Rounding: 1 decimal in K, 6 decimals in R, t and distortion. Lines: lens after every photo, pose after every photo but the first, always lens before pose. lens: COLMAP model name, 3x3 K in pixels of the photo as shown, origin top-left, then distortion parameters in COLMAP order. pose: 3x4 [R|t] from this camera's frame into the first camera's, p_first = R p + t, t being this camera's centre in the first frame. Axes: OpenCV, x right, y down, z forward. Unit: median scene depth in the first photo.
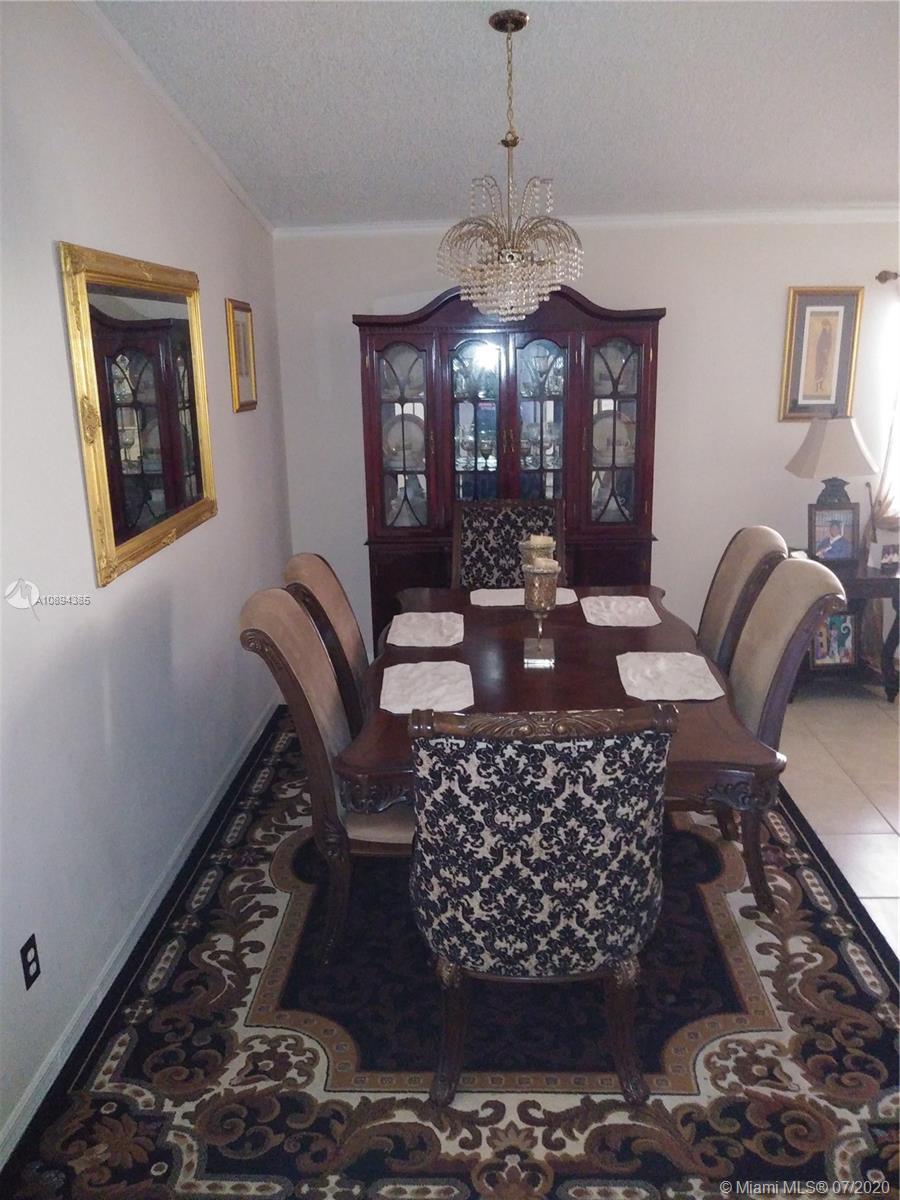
lens RADIAL K [[978.4, 0, 447.0], [0, 978.4, 609.6], [0, 0, 1]] dist [0.034389, -0.064279]
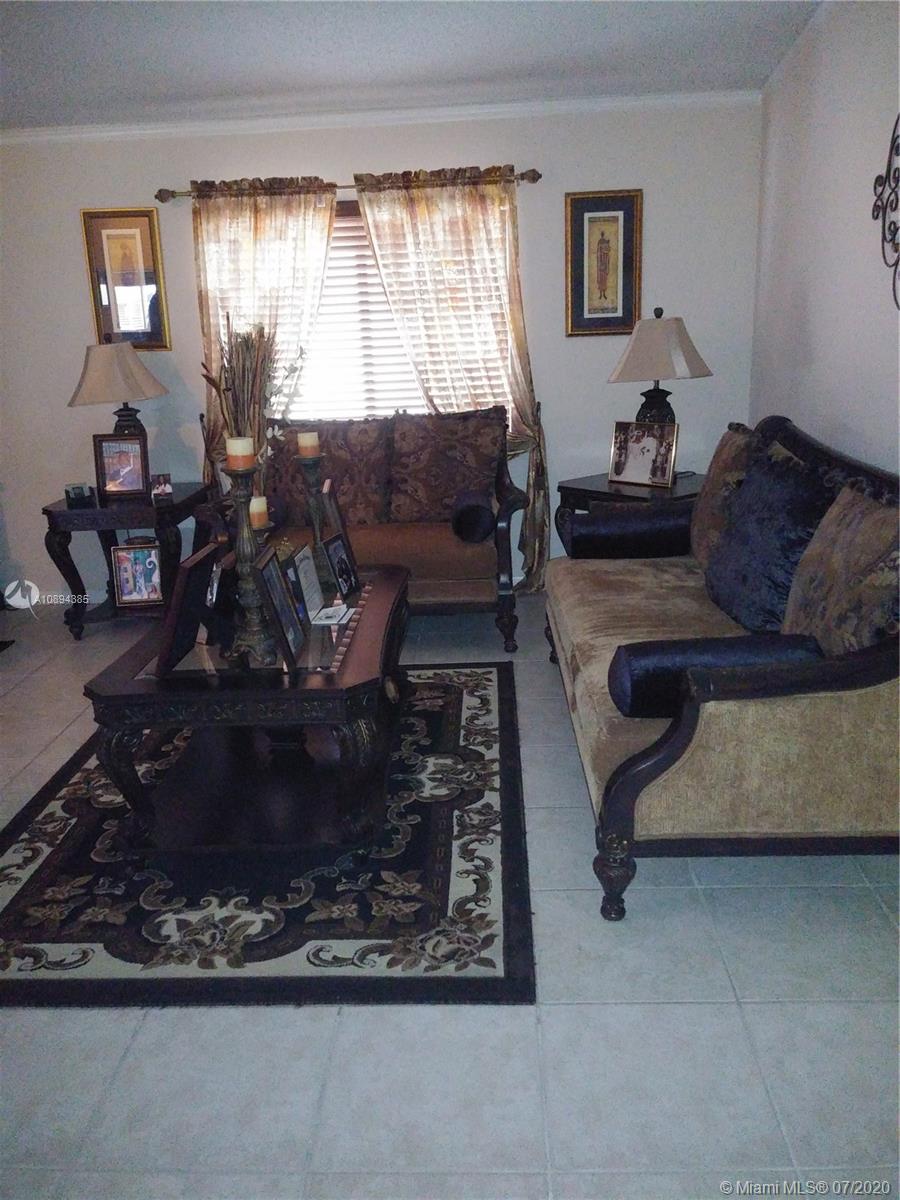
lens RADIAL K [[983.9, 0, 446.1], [0, 983.9, 600.9], [0, 0, 1]] dist [0.035283, -0.009321]
pose [[0.999901, -0.012641, 0.006193, 1.162940], [0.012565, 0.999847, 0.012150, 0.079973], [-0.006345, -0.012071, 0.999907, 0.040135]]
